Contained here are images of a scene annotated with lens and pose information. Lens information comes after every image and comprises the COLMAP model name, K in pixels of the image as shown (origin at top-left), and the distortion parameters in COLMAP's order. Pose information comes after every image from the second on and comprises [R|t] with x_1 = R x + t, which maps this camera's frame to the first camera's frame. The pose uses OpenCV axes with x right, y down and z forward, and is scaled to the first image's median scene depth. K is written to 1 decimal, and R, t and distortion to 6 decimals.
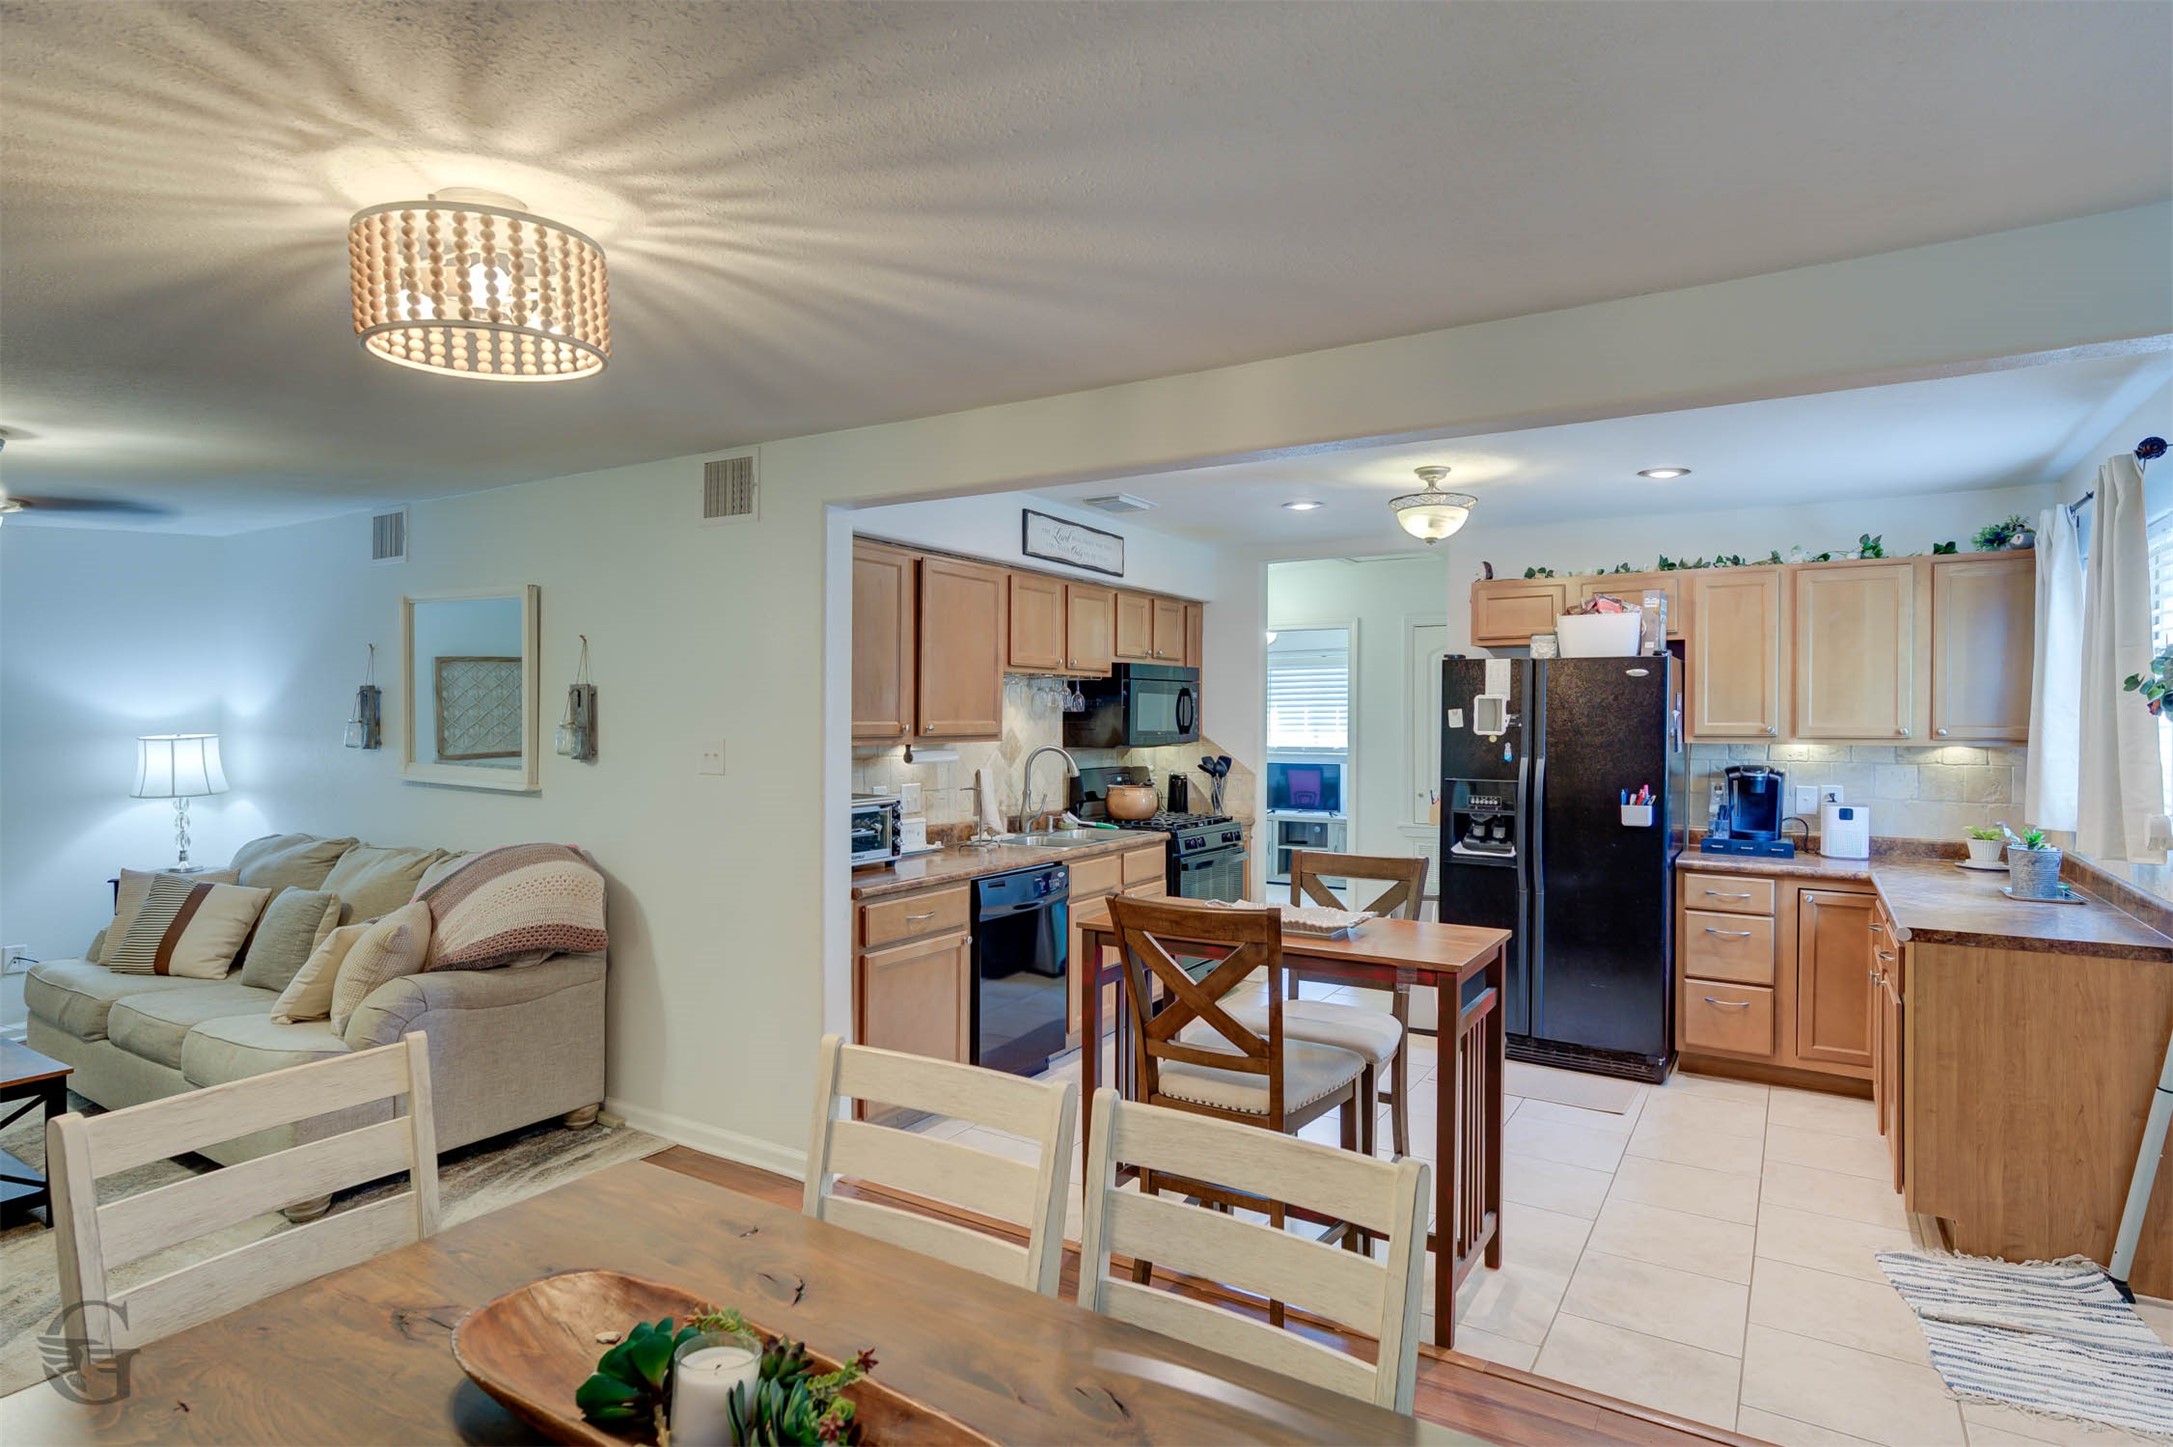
lens RADIAL K [[1141.3, 0, 1086.5], [0, 1141.3, 723.5], [0, 0, 1]] dist [-0.002201, -0.000308]
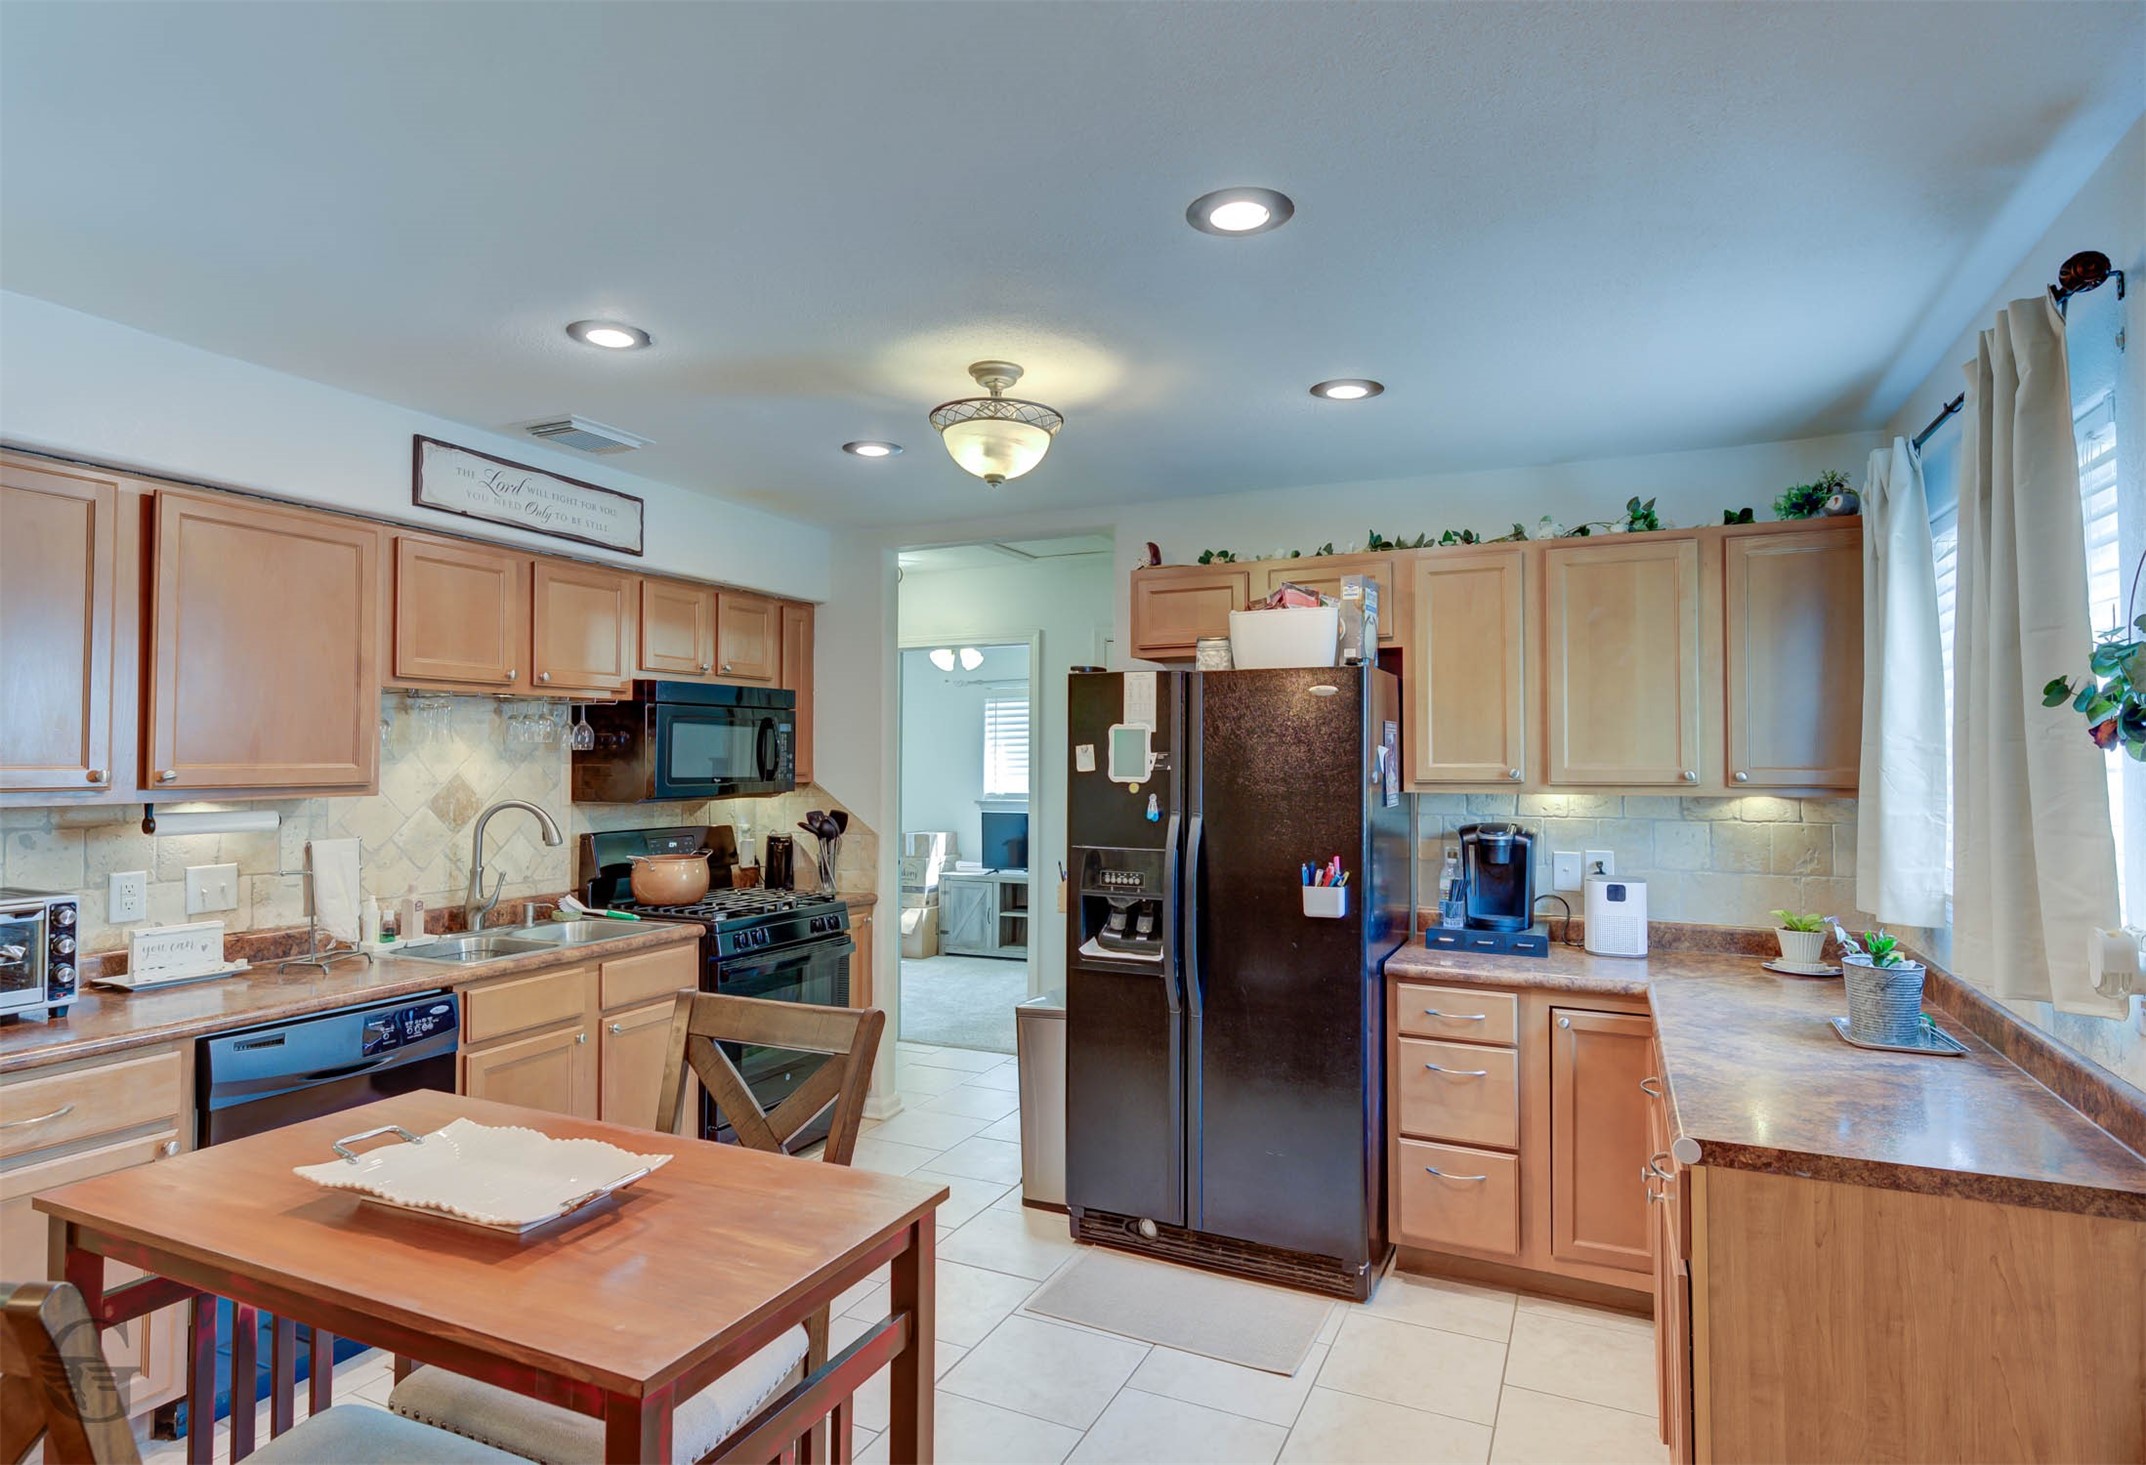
lens RADIAL K [[1137.3, 0, 1073.0], [0, 1137.3, 732.5], [0, 0, 1]] dist [0.002259, 0.000205]
pose [[0.993020, 0.000764, 0.117944, 0.247266], [0.002649, 0.999582, -0.028778, -0.000408], [-0.117917, 0.028890, 0.992603, 0.334962]]
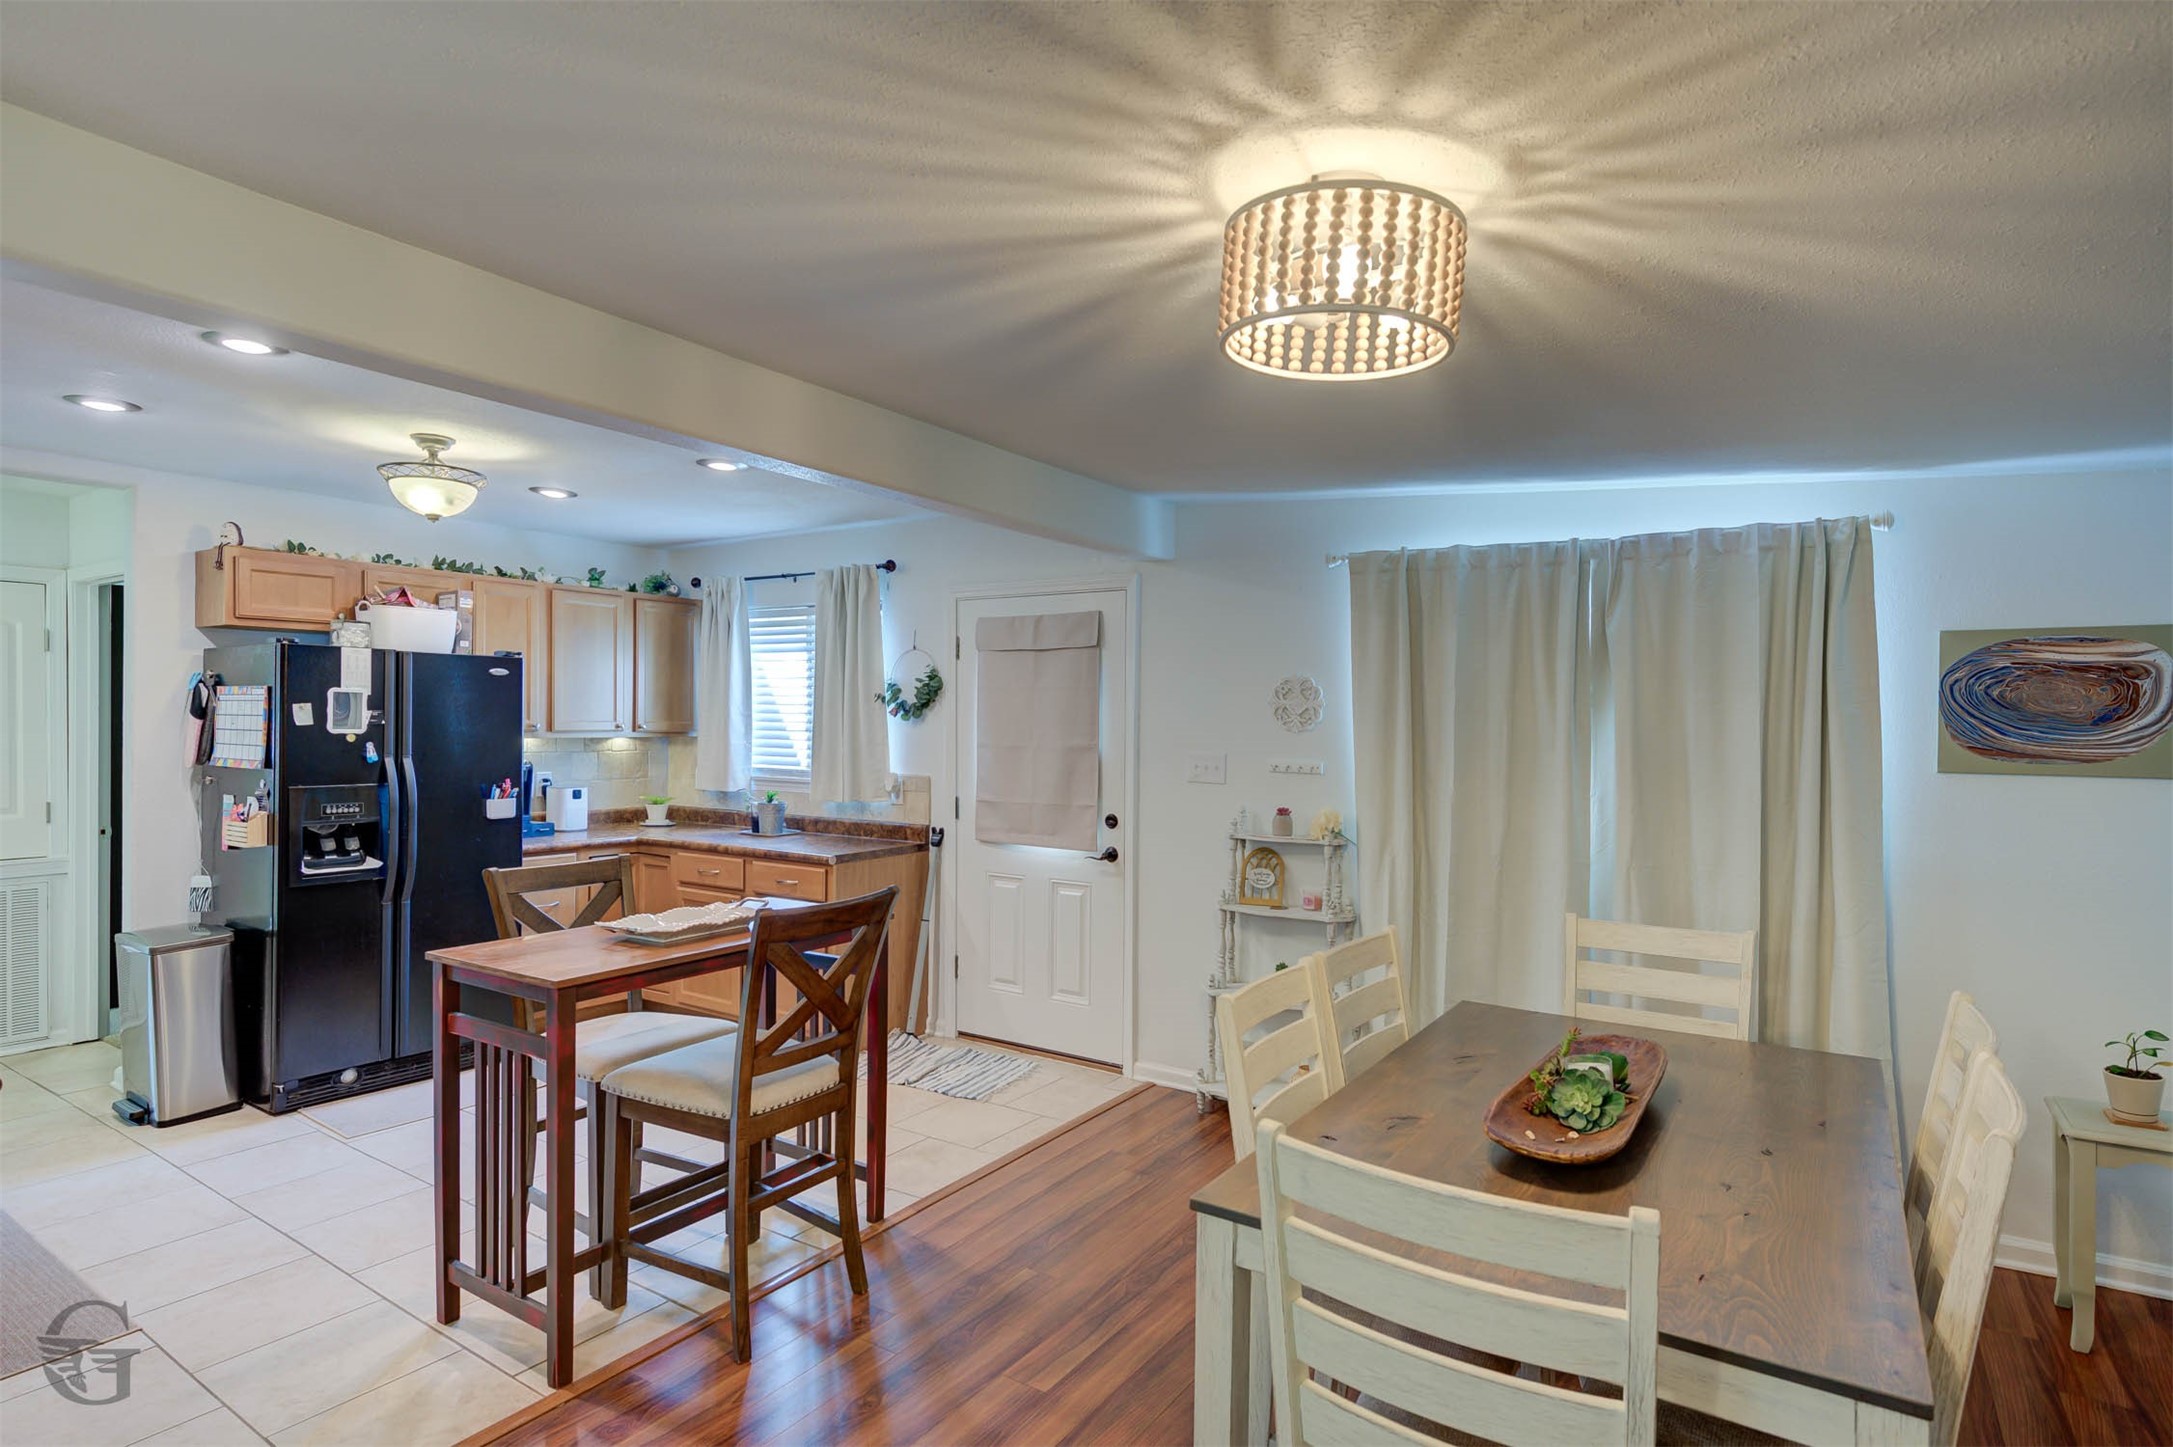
lens RADIAL K [[1135.8, 0, 1086.5], [0, 1135.8, 723.5], [0, 0, 1]] dist [0.004781, 0.000638]
pose [[0.022537, -0.005132, 0.999733, -0.530483], [-0.004425, 0.999977, 0.005233, -0.004957], [-0.999736, -0.004542, 0.022514, 0.424799]]
